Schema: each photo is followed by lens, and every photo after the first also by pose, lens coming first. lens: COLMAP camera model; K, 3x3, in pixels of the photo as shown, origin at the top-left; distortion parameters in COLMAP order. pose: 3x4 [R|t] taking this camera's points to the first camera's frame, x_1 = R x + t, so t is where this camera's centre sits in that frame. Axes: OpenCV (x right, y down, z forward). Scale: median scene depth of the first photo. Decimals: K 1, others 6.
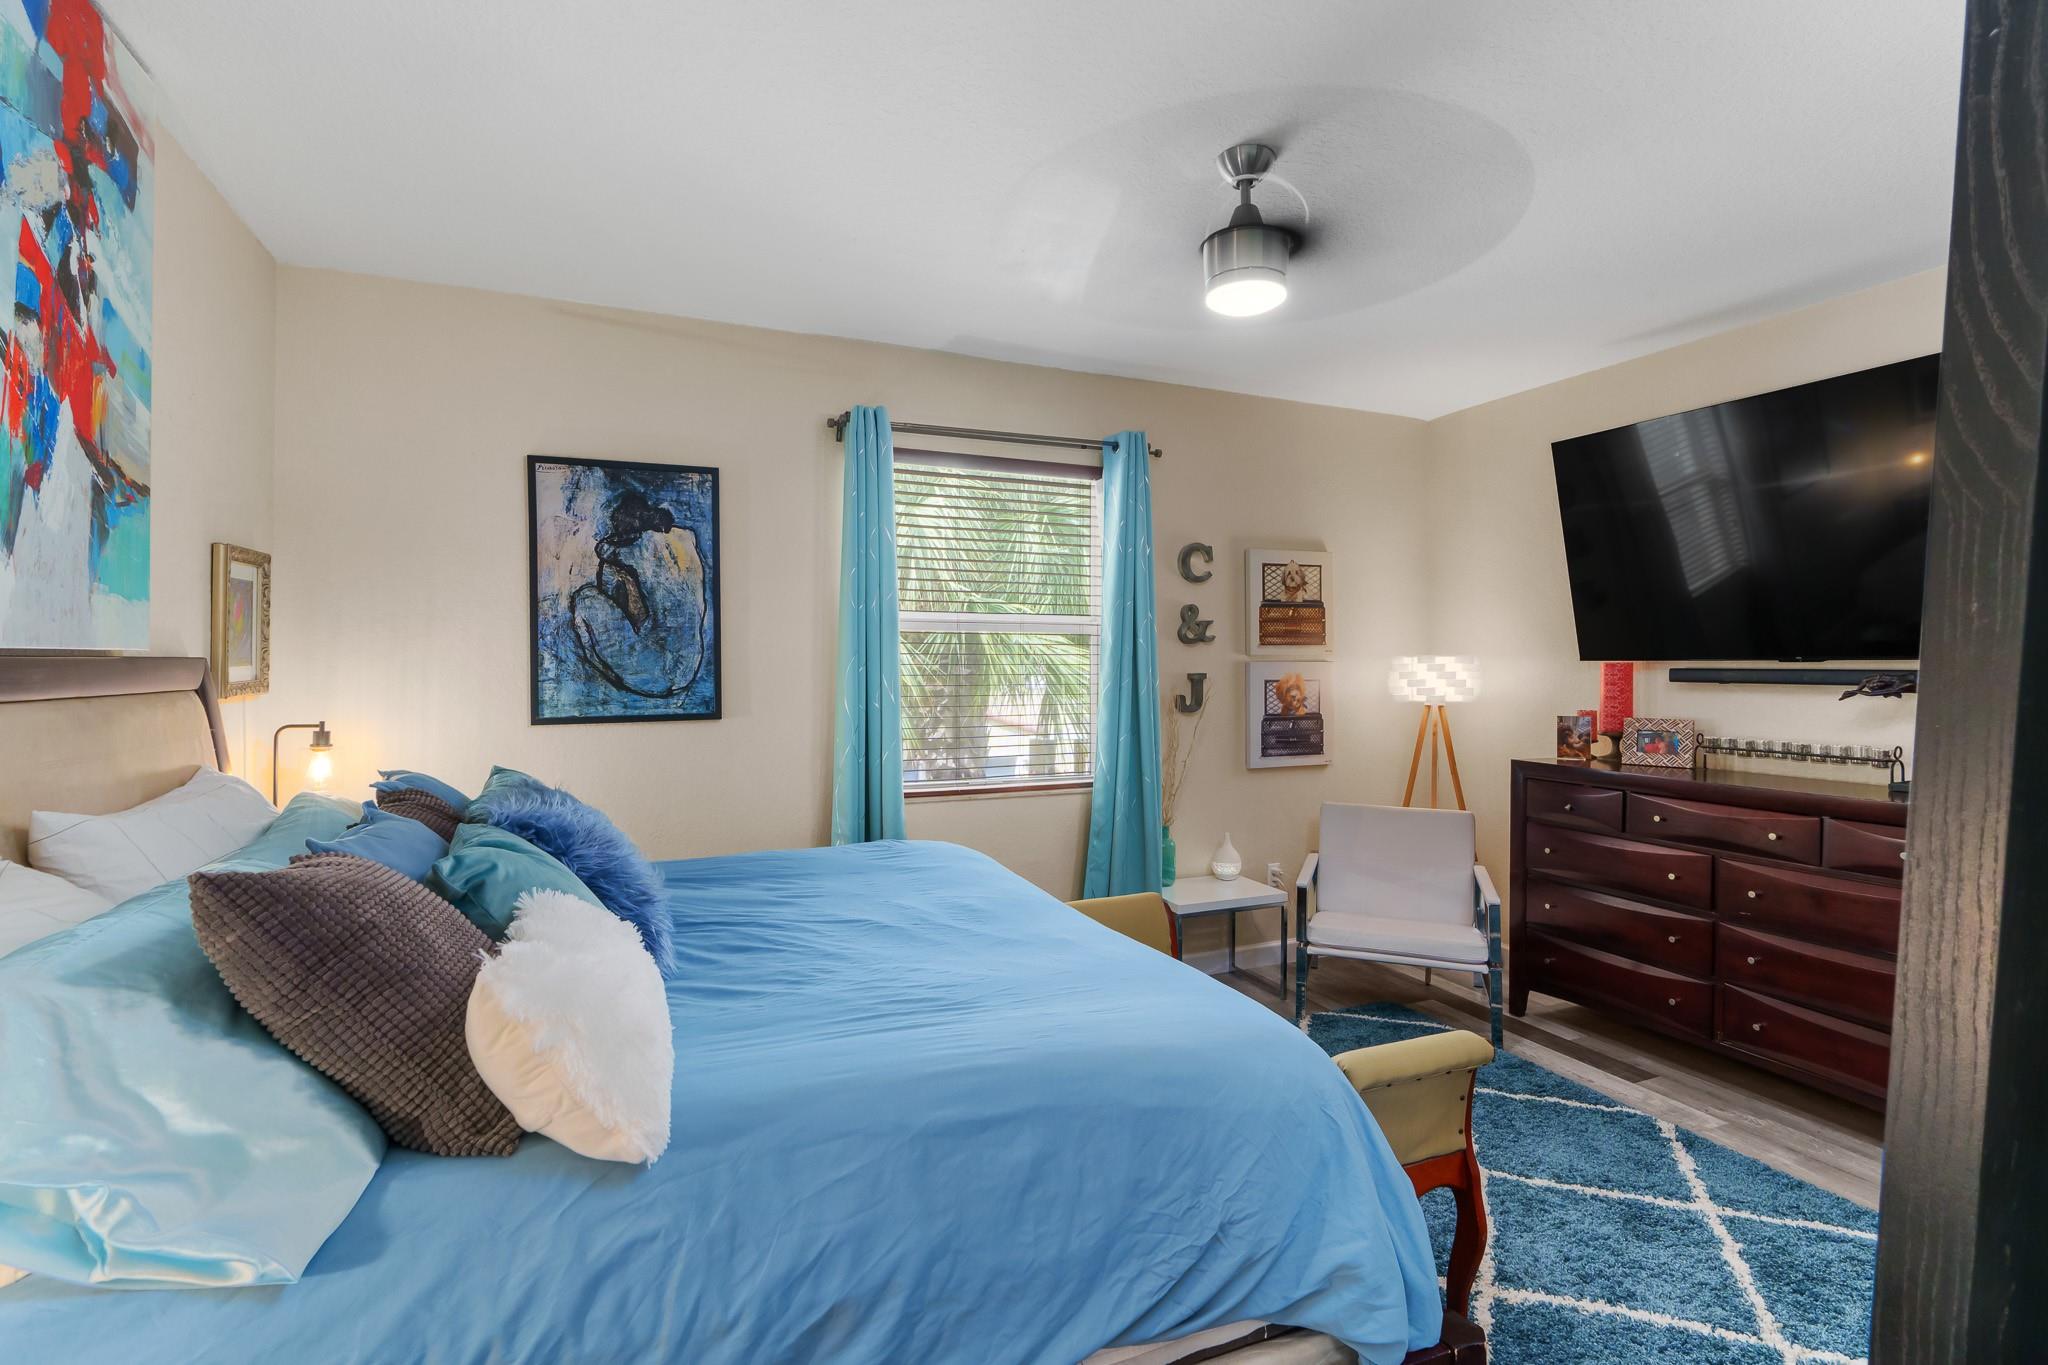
lens RADIAL K [[925.2, 0, 1011.1], [0, 925.2, 661.0], [0, 0, 1]] dist [-0.012332, 0.005829]
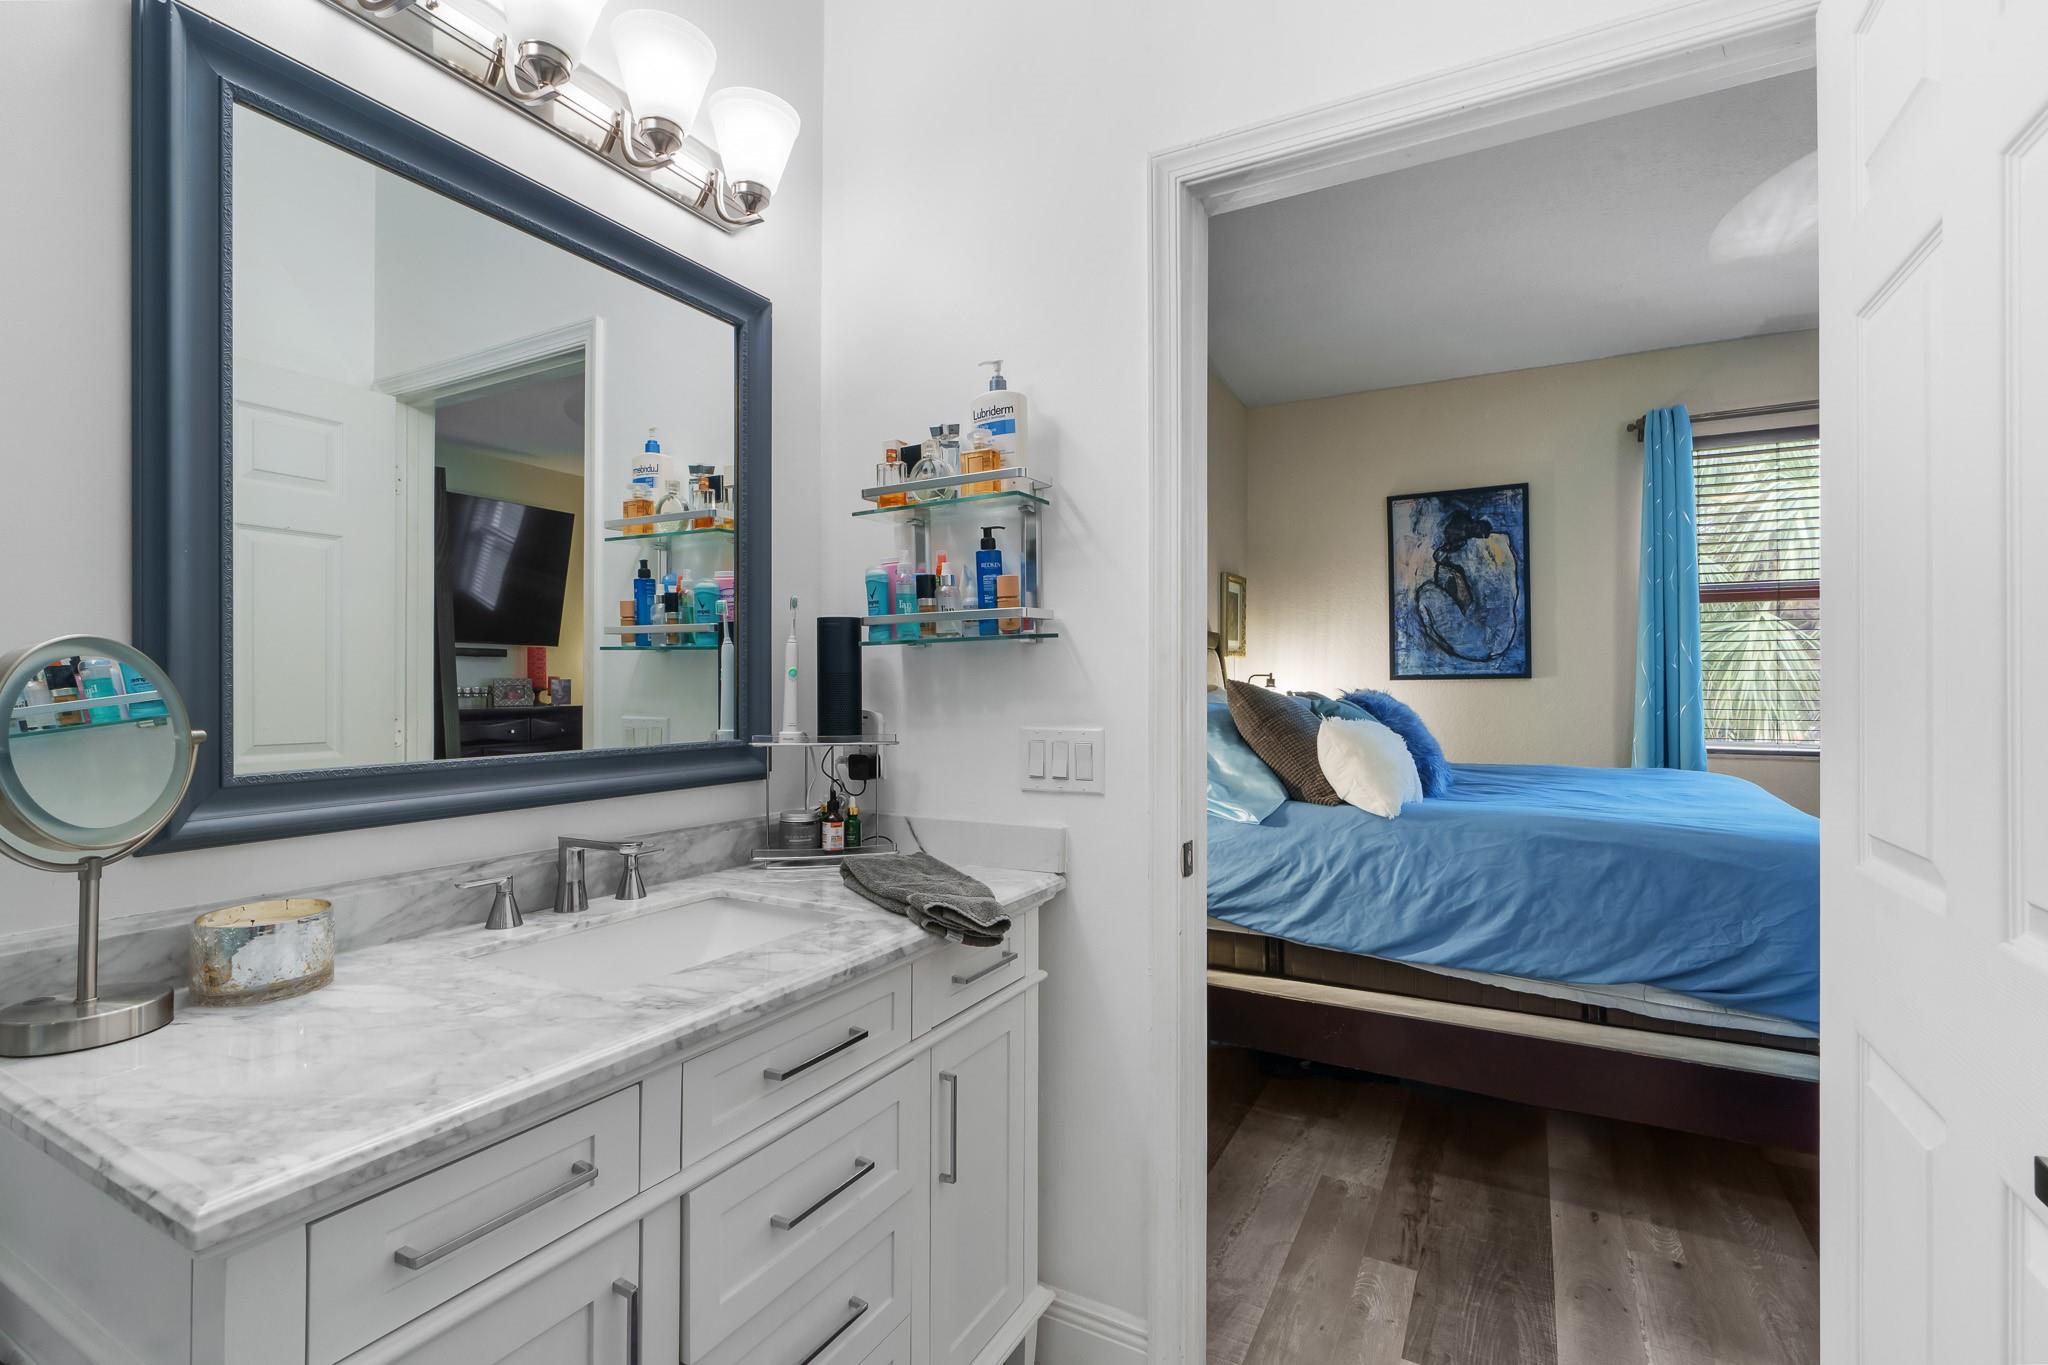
lens RADIAL K [[925.2, 0, 1018.3], [0, 925.2, 678.3], [0, 0, 1]] dist [-0.012332, 0.005829]
pose [[0.610032, -0.006142, -0.792353, 0.276618], [-0.003479, 0.999940, -0.010430, 0.082239], [0.792370, 0.009120, 0.609973, -0.356295]]
